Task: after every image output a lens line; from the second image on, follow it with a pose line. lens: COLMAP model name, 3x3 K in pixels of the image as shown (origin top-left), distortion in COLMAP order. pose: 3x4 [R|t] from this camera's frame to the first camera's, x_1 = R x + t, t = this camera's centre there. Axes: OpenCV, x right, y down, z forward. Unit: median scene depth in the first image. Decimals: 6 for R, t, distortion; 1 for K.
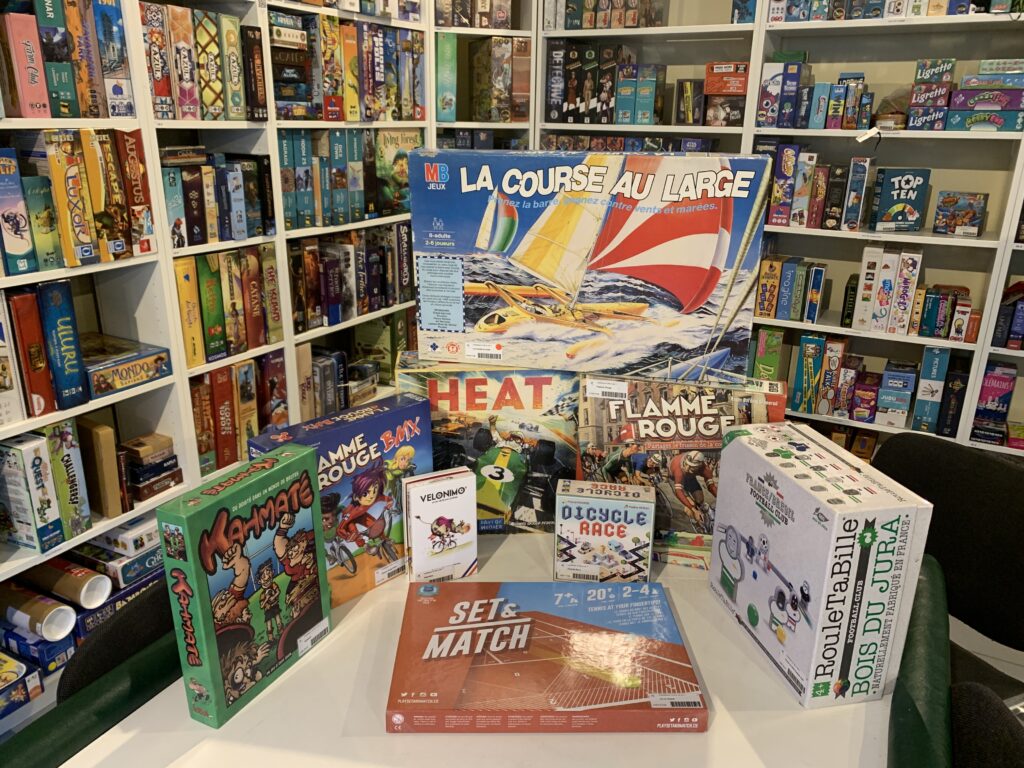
lens RADIAL K [[806.1, 0, 512.0], [0, 806.1, 384.0], [0, 0, 1]] dist [0.013063, -0.001918]
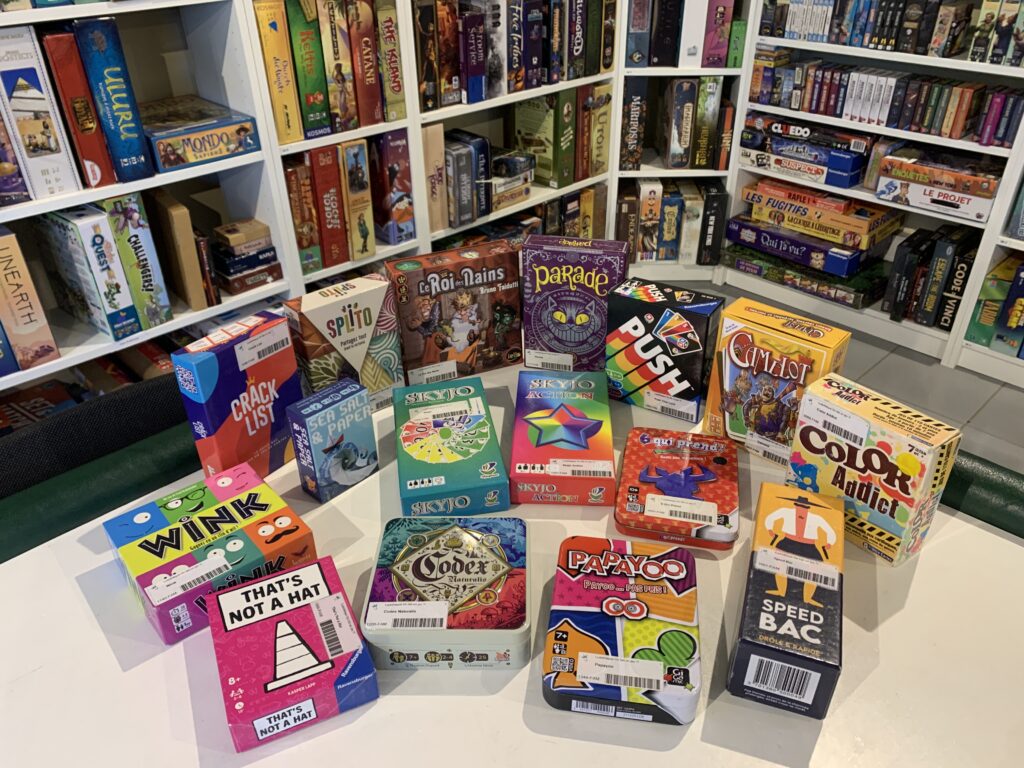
lens RADIAL K [[806.1, 0, 512.0], [0, 806.1, 384.0], [0, 0, 1]] dist [0.013063, -0.001918]
pose [[0.949930, 0.140994, -0.278844, 0.089661], [-0.072481, 0.967495, 0.242282, 0.000943], [0.303940, -0.209940, 0.929272, 0.224519]]
